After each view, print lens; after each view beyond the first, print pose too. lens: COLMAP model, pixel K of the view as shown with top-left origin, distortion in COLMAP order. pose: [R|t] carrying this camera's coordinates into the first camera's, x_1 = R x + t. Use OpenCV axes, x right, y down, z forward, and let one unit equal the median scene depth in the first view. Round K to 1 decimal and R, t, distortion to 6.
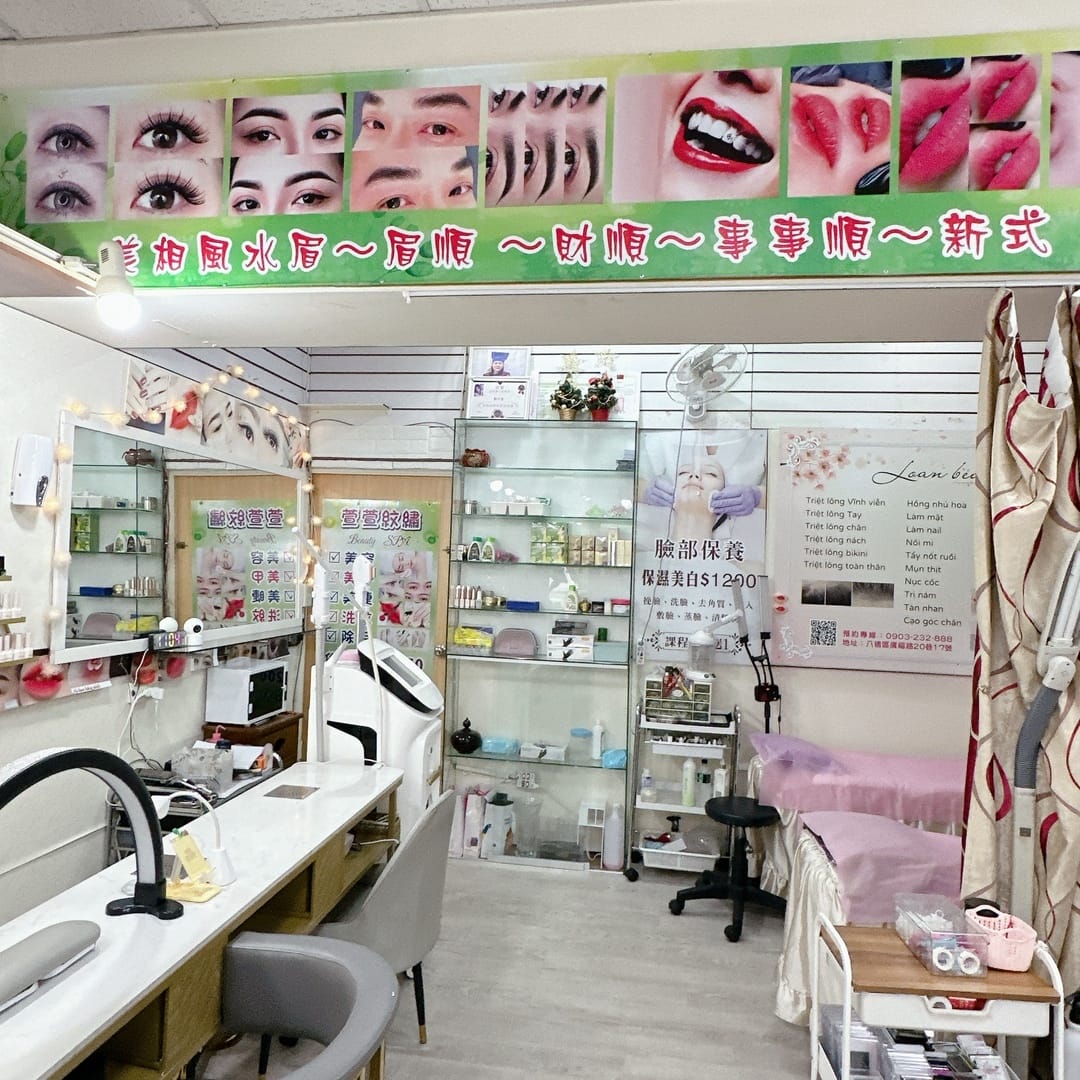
lens RADIAL K [[802.2, 0, 540.0], [0, 802.2, 540.0], [0, 0, 1]] dist [0.003237, -0.000329]
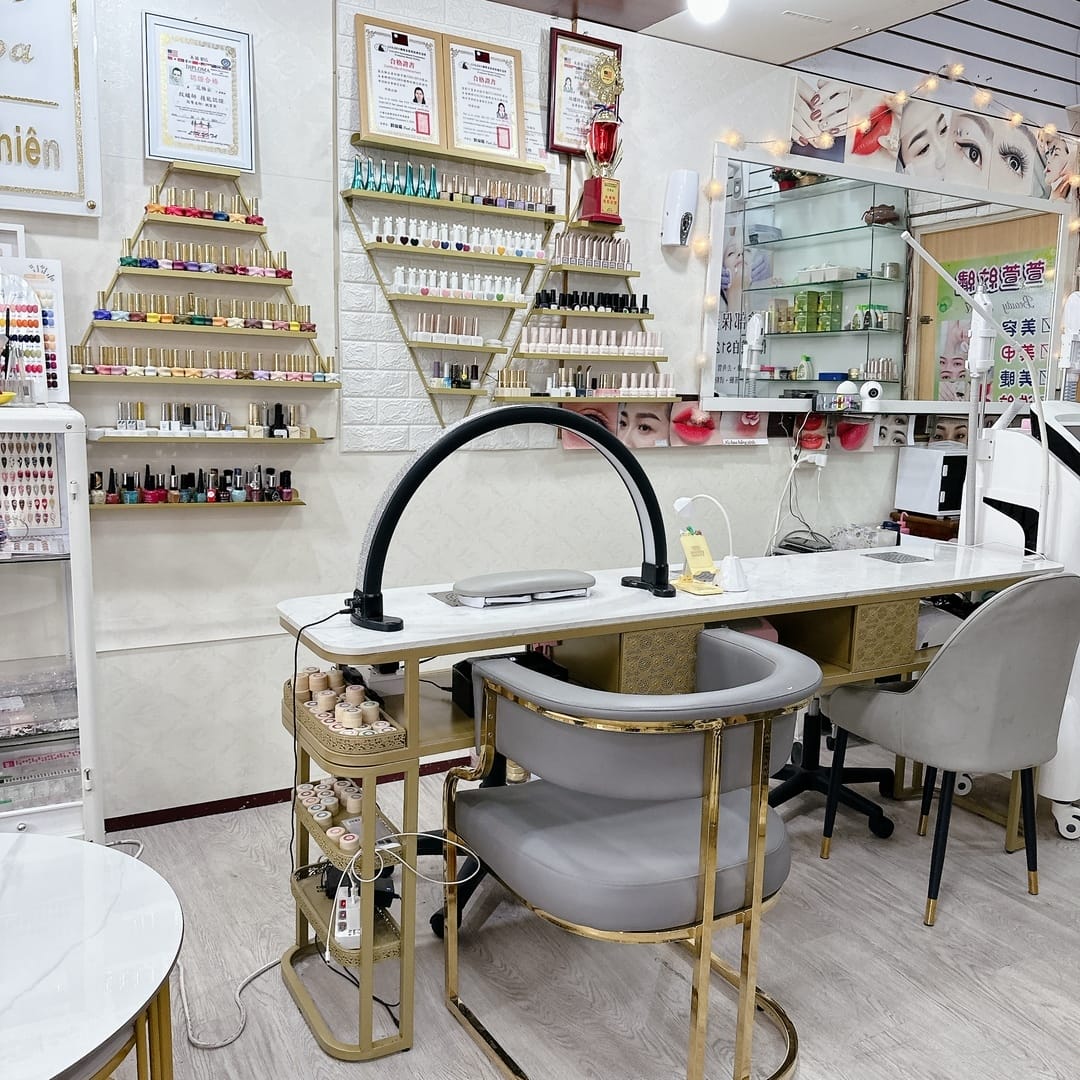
lens RADIAL K [[1053.4, 0, 603.4], [0, 1053.4, 559.4], [0, 0, 1]] dist [0.008918, -0.027511]
pose [[0.647455, 0.101321, -0.755338, 0.282004], [0.022922, 0.988086, 0.152189, 0.120241], [0.761759, -0.115850, 0.637418, 0.048059]]
